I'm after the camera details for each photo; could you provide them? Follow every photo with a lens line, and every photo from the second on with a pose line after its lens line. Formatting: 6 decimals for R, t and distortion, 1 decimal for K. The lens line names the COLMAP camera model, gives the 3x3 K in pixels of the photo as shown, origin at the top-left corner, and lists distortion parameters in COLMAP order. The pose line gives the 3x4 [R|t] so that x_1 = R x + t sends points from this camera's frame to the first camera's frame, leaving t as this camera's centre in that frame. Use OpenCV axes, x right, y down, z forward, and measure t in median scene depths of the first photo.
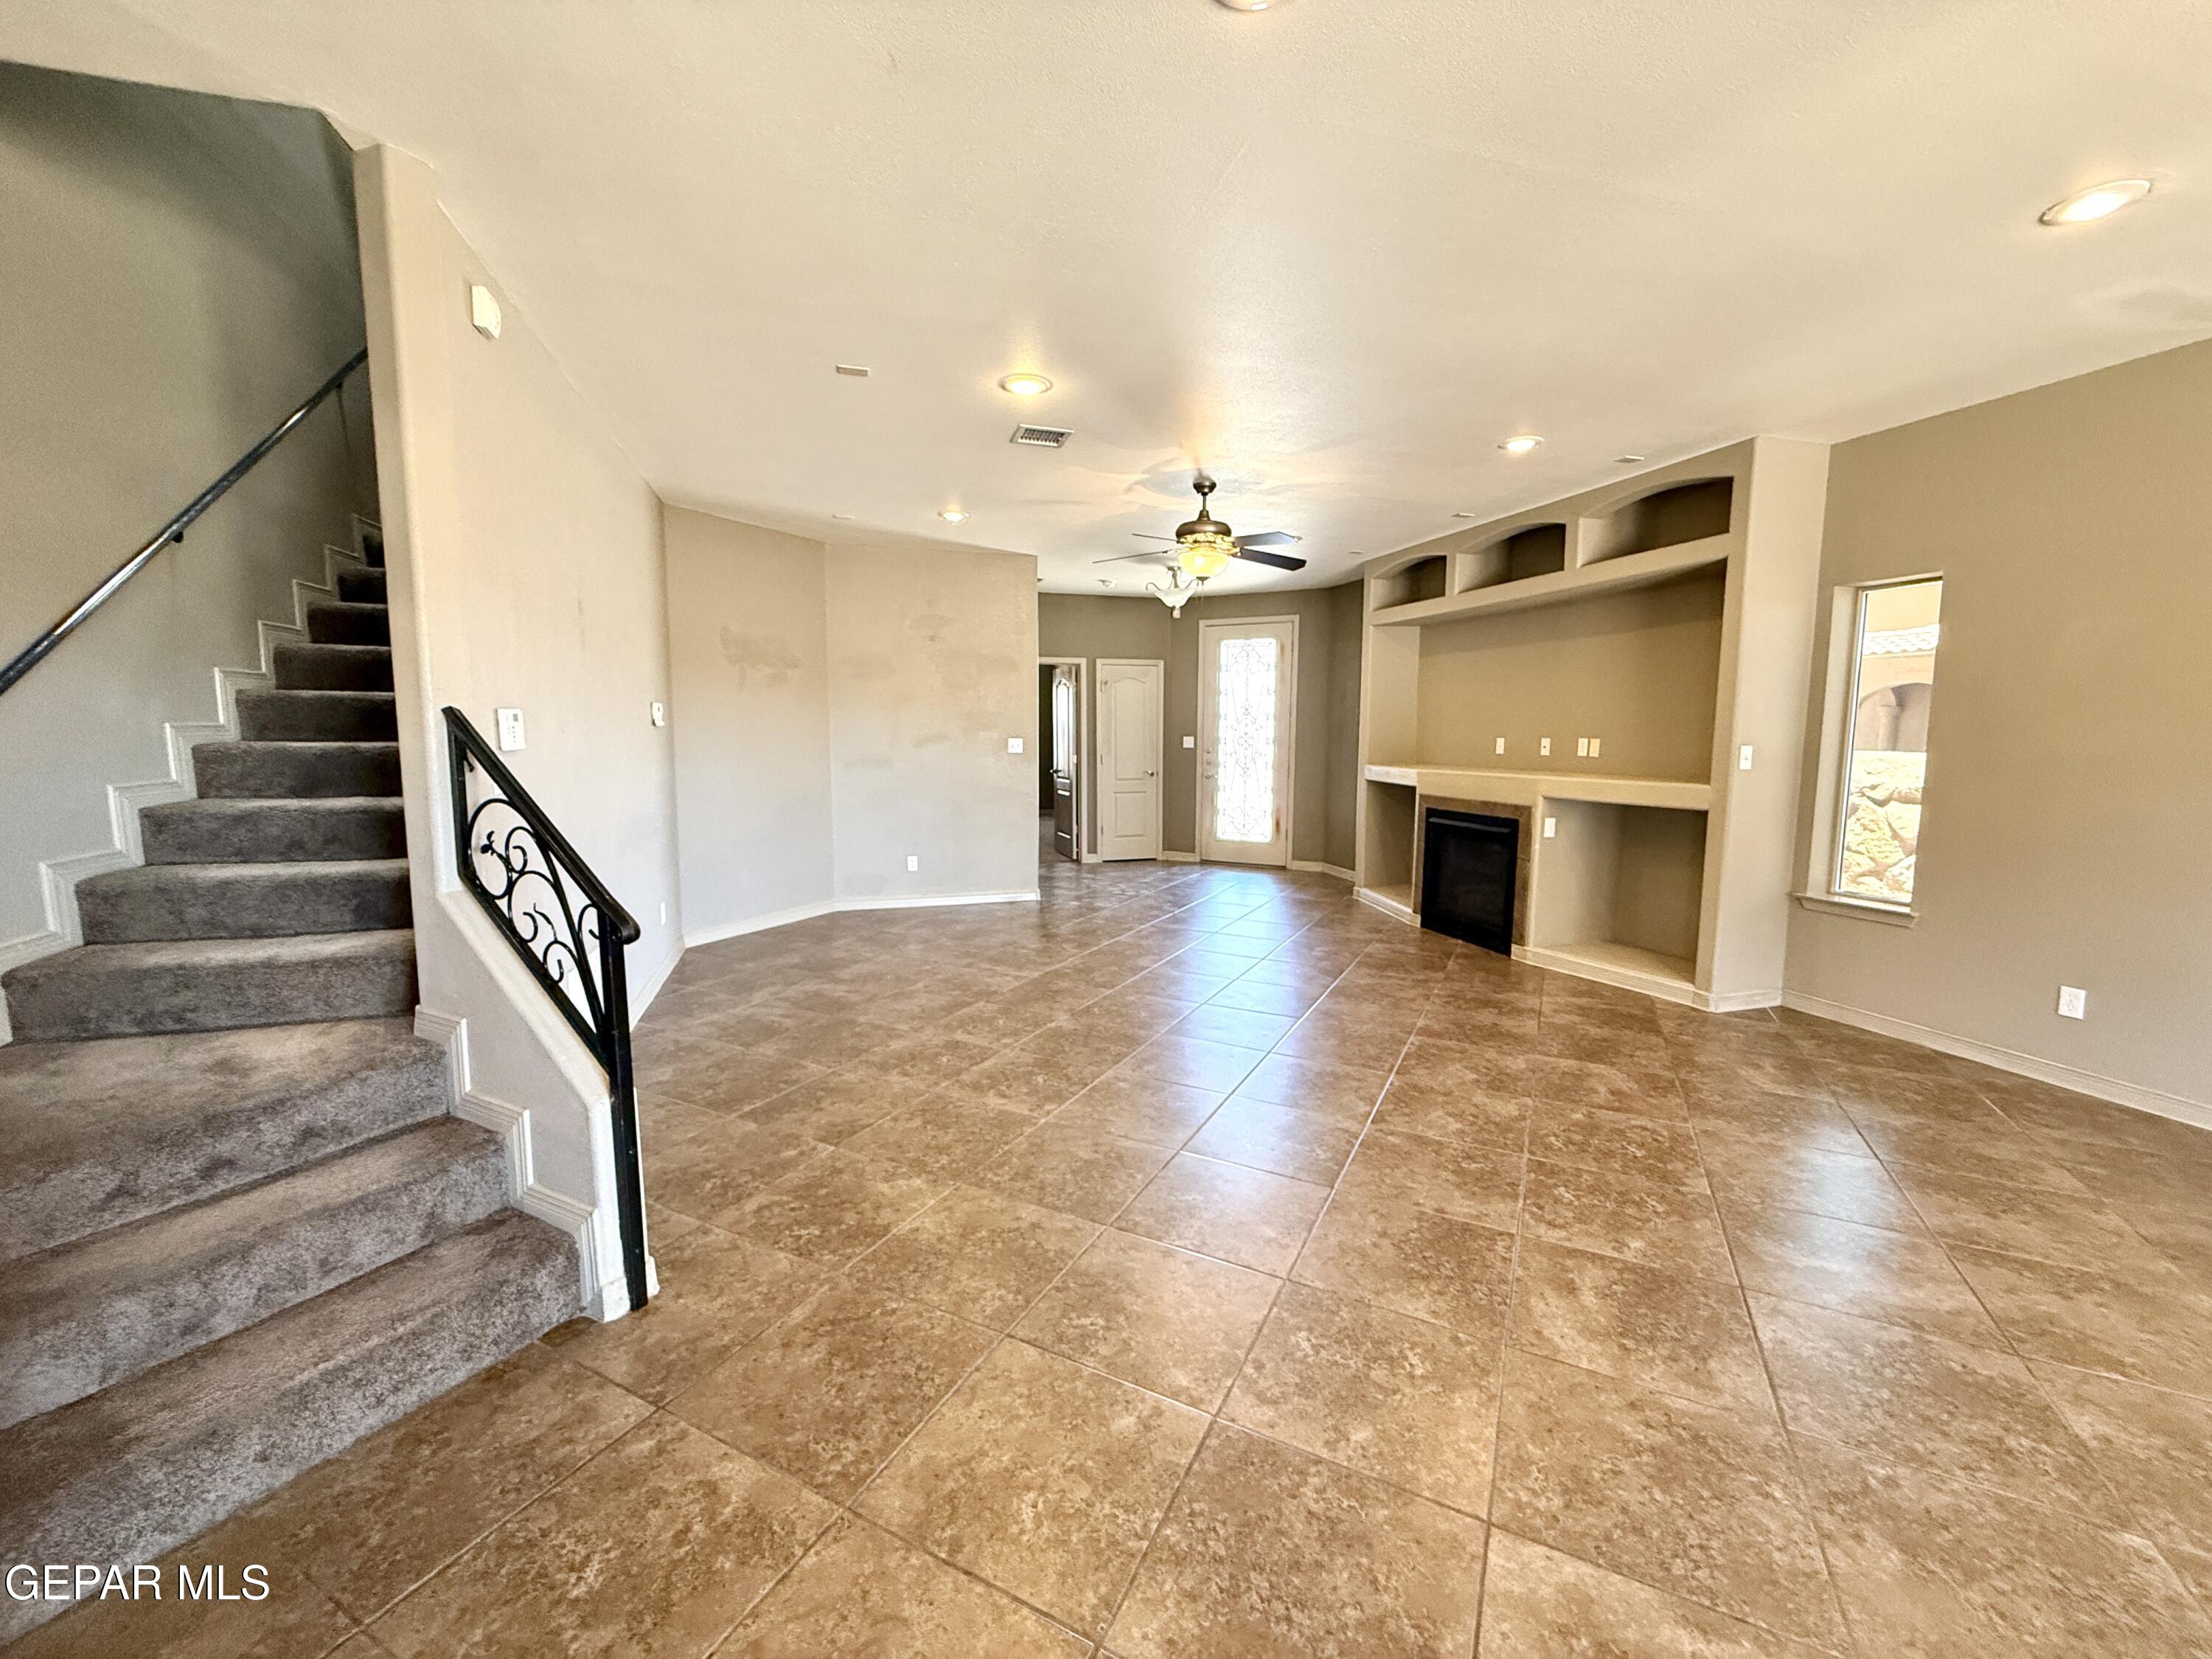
lens RADIAL K [[882.1, 0, 1101.3], [0, 882.1, 829.4], [0, 0, 1]] dist [-0.001538, -0.000126]
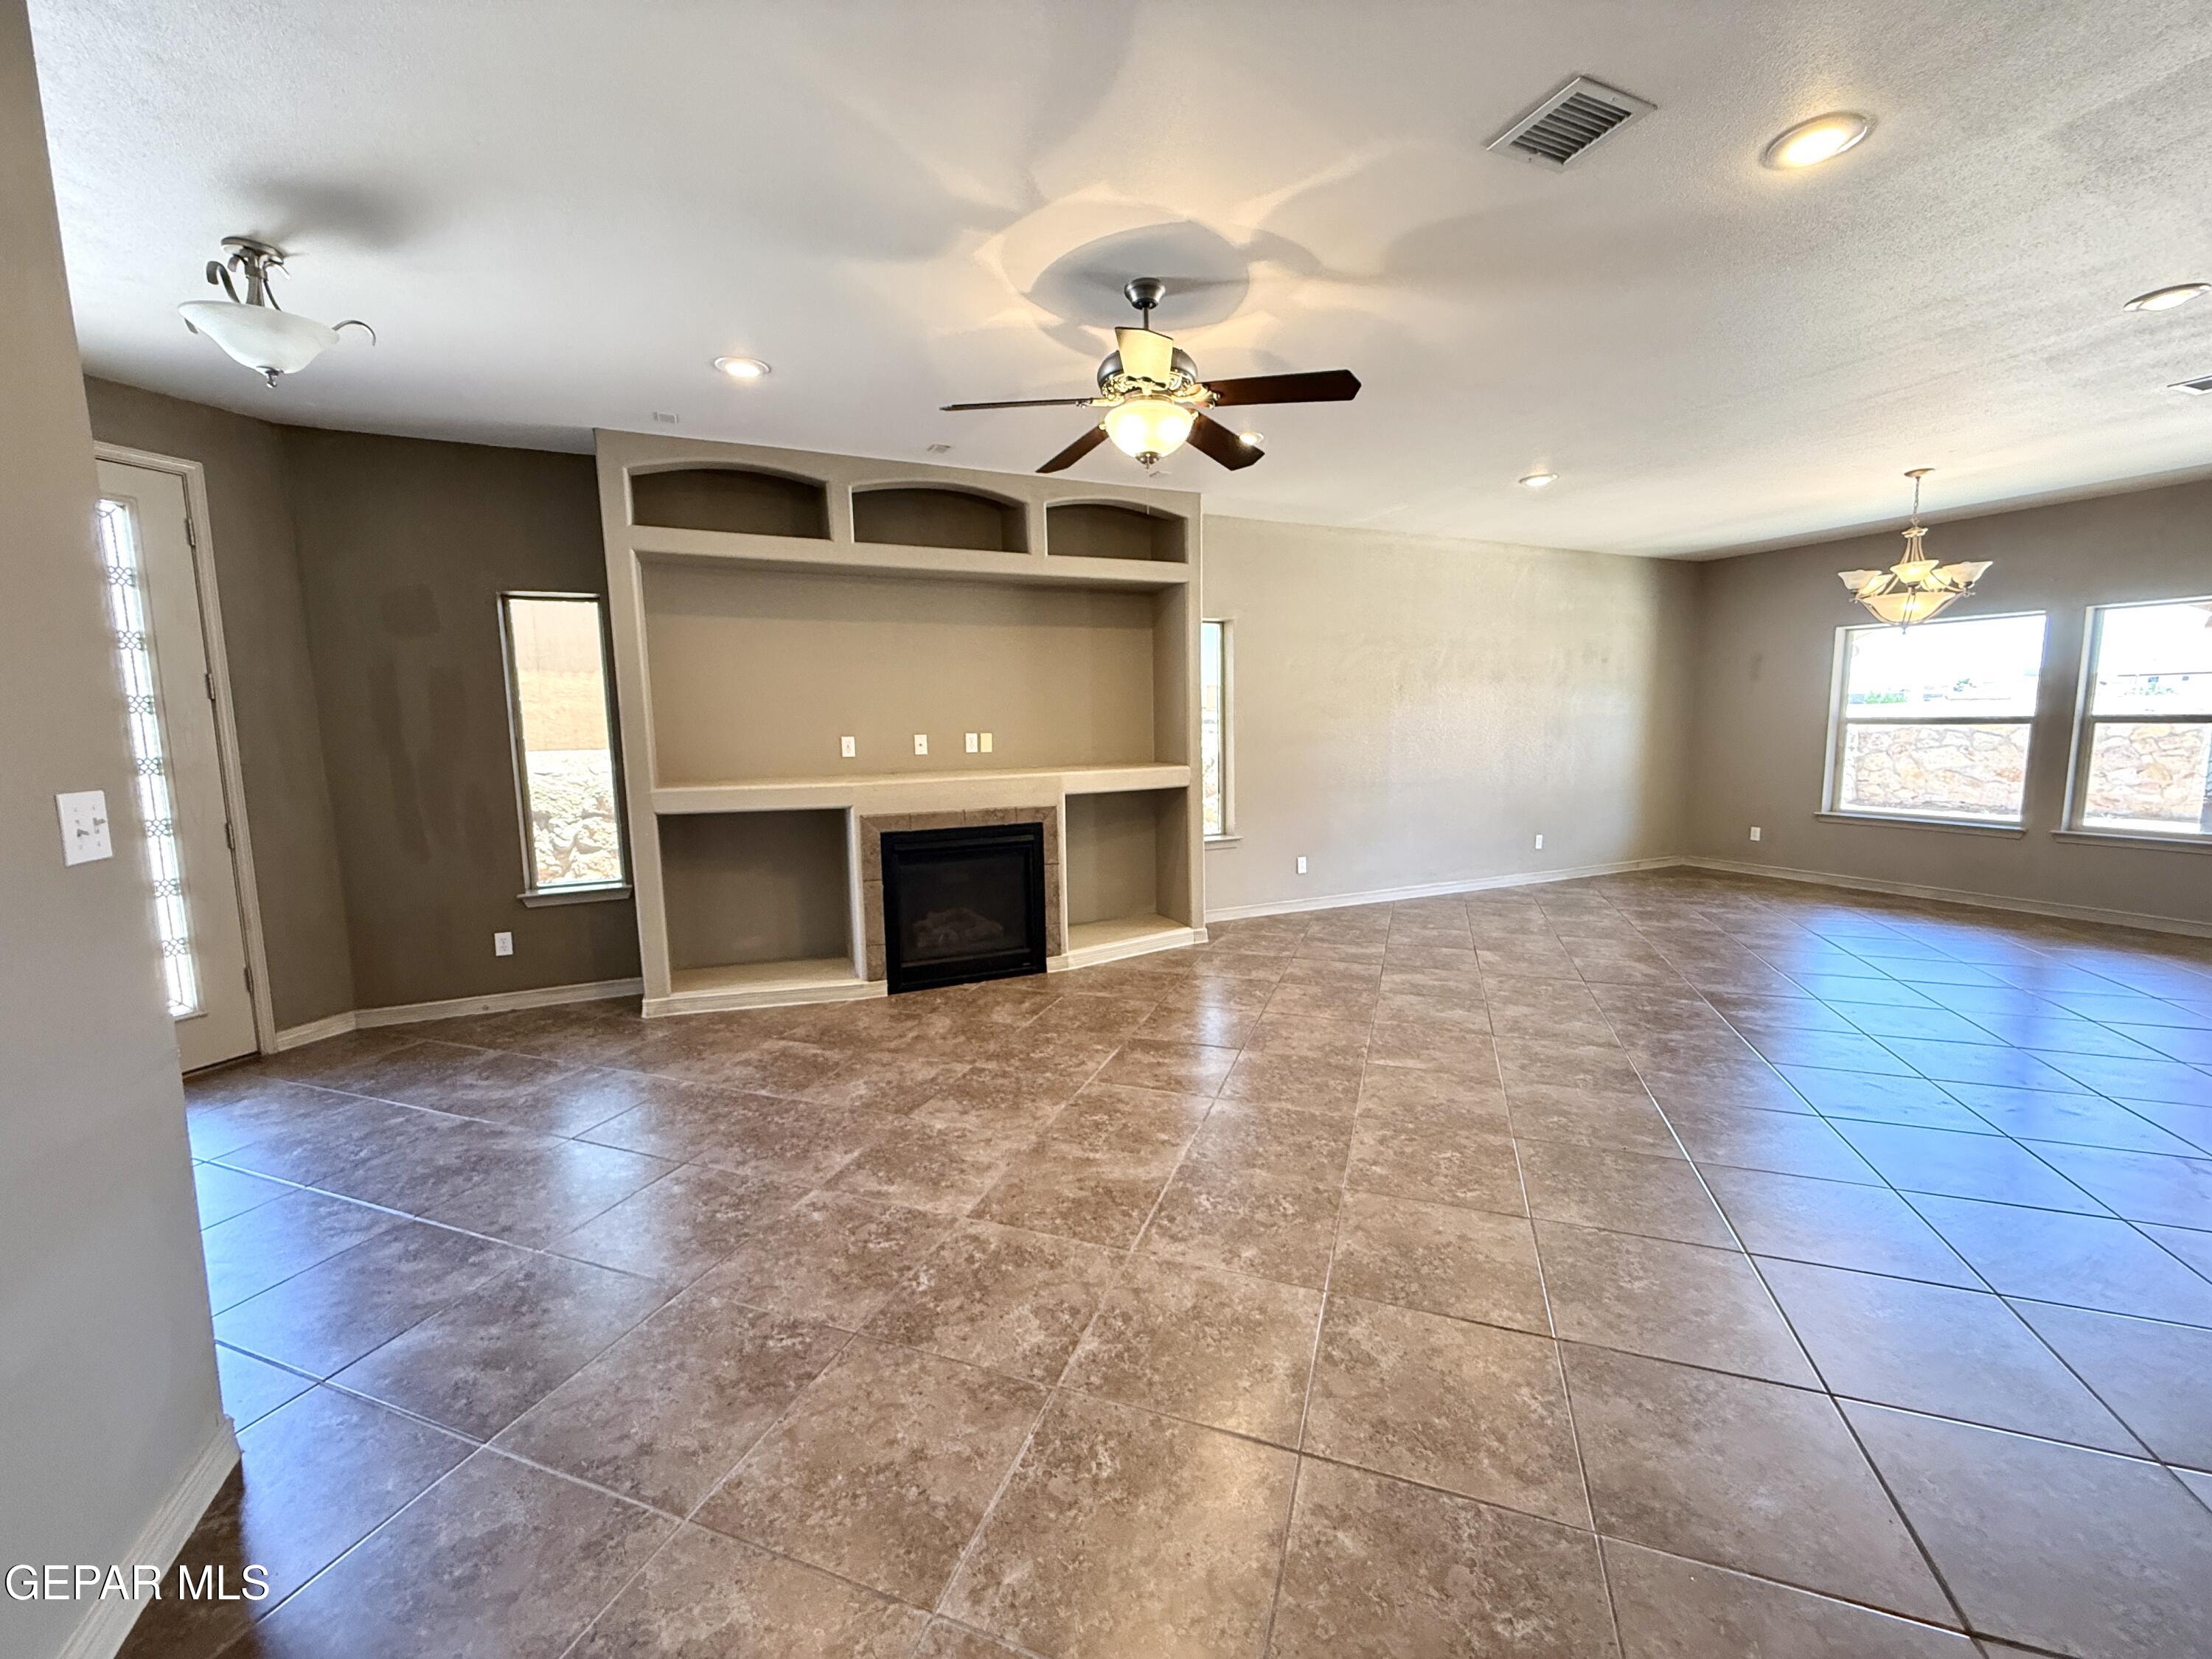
lens RADIAL K [[882.1, 0, 1101.3], [0, 882.1, 829.4], [0, 0, 1]] dist [-0.001538, -0.000126]
pose [[-0.133272, -0.123816, 0.983315, -0.414553], [0.123687, 0.982331, 0.140456, -0.119513], [-0.983331, 0.140342, -0.115602, 1.001676]]
